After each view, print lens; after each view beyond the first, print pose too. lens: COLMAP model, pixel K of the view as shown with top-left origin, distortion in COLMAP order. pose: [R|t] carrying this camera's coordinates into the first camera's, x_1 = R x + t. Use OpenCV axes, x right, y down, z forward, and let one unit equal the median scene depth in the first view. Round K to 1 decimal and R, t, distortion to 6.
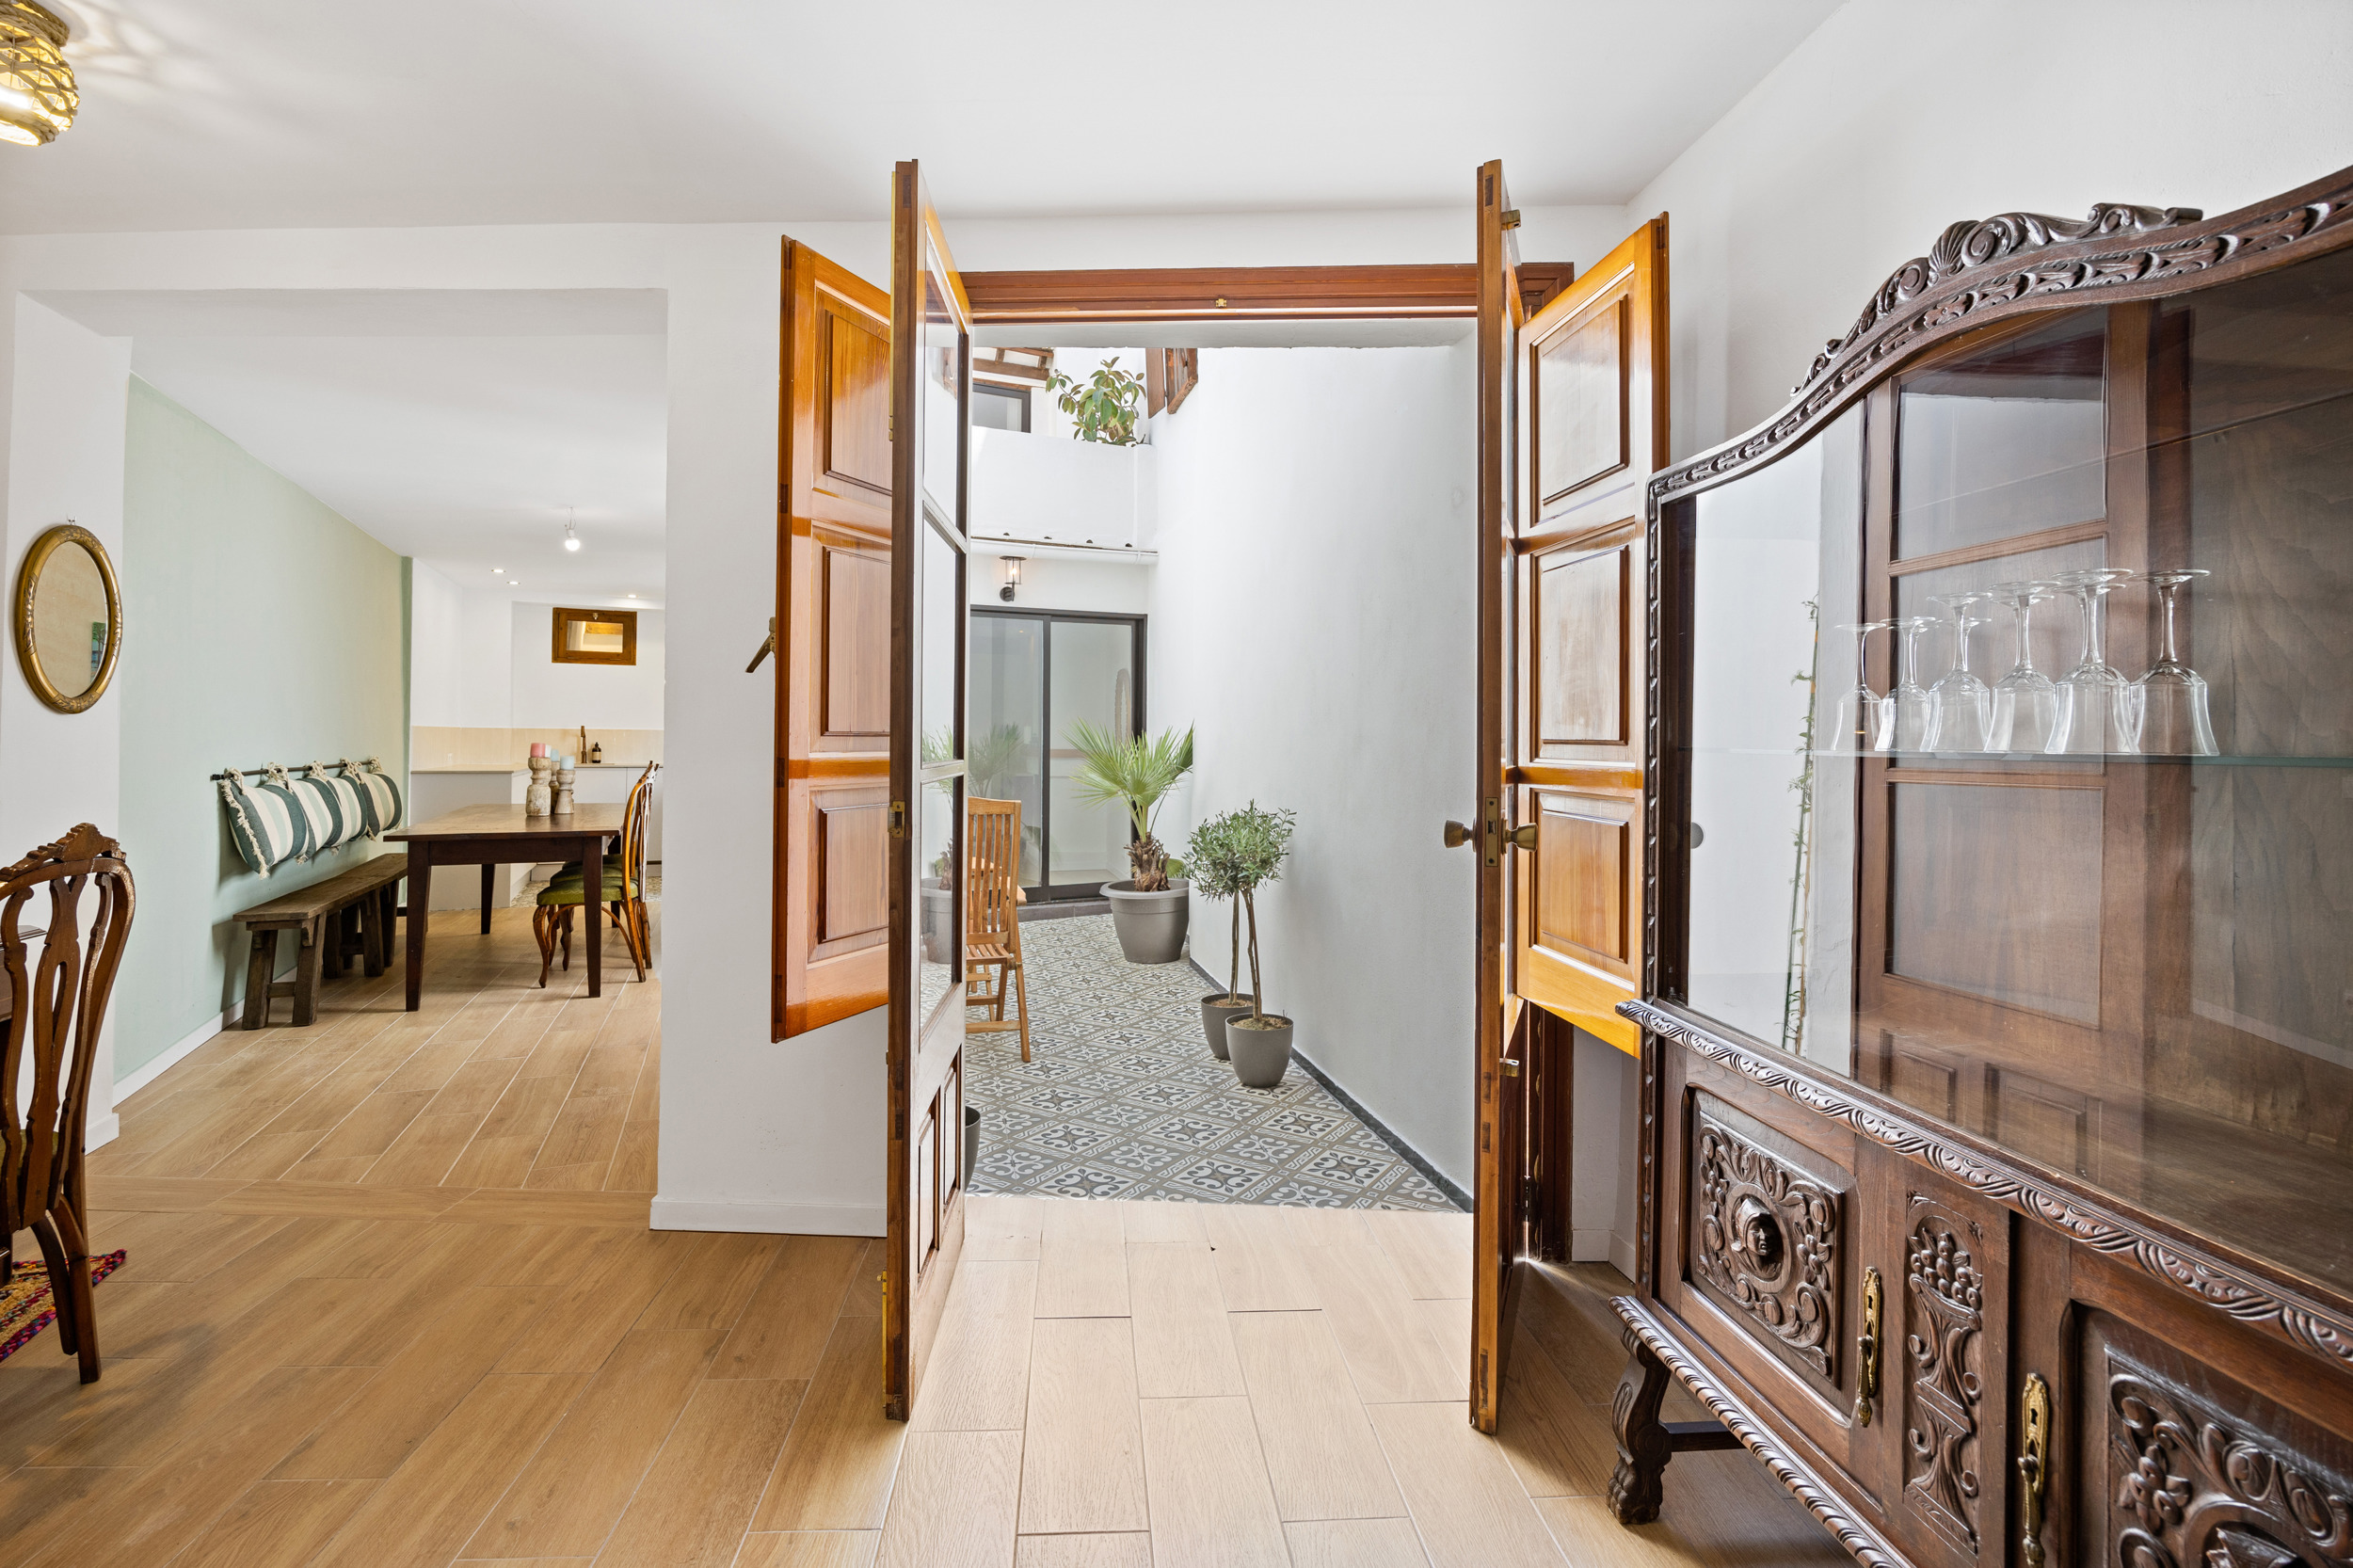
lens RADIAL K [[1068.1, 0, 1179.6], [0, 1068.1, 725.3], [0, 0, 1]] dist [-0.028744, 0.000336]
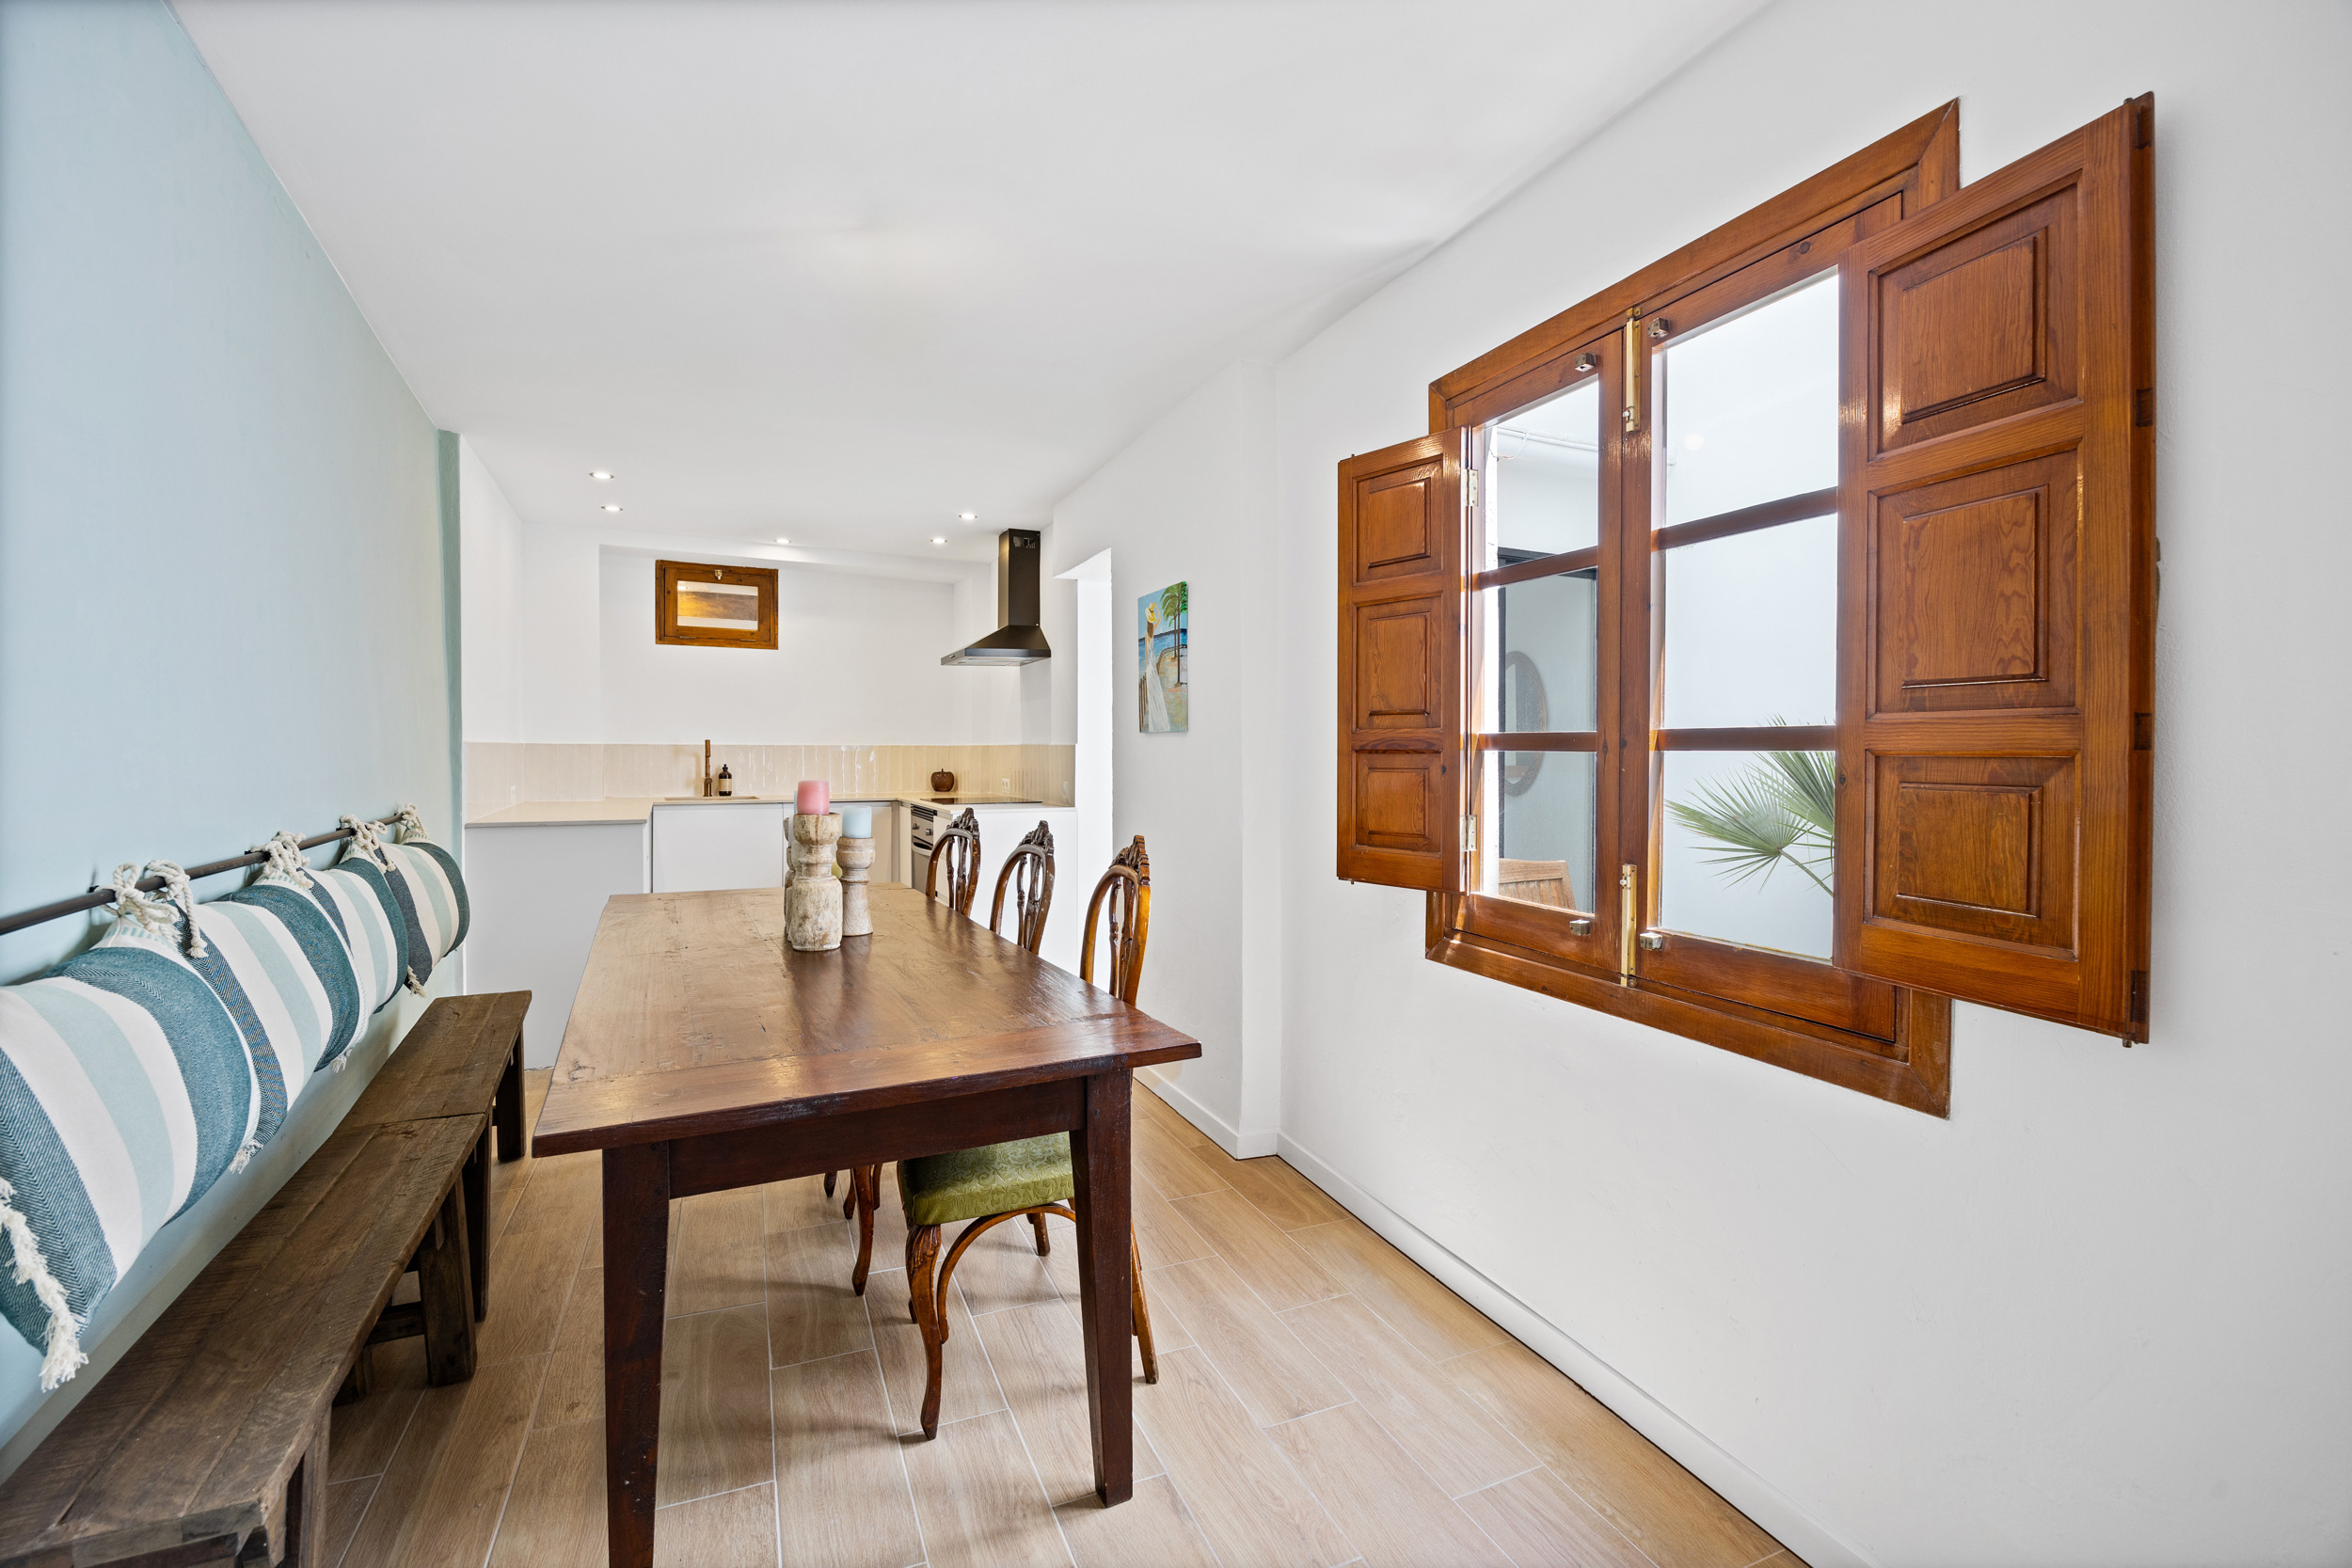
lens RADIAL K [[1025.4, 0, 1182.1], [0, 1025.4, 765.0], [0, 0, 1]] dist [-0.018167, 0.000067]
pose [[0.999447, -0.007011, 0.032516, -0.527256], [0.006071, 0.999563, 0.028921, -0.000795], [-0.032705, -0.028707, 0.999053, 0.646275]]
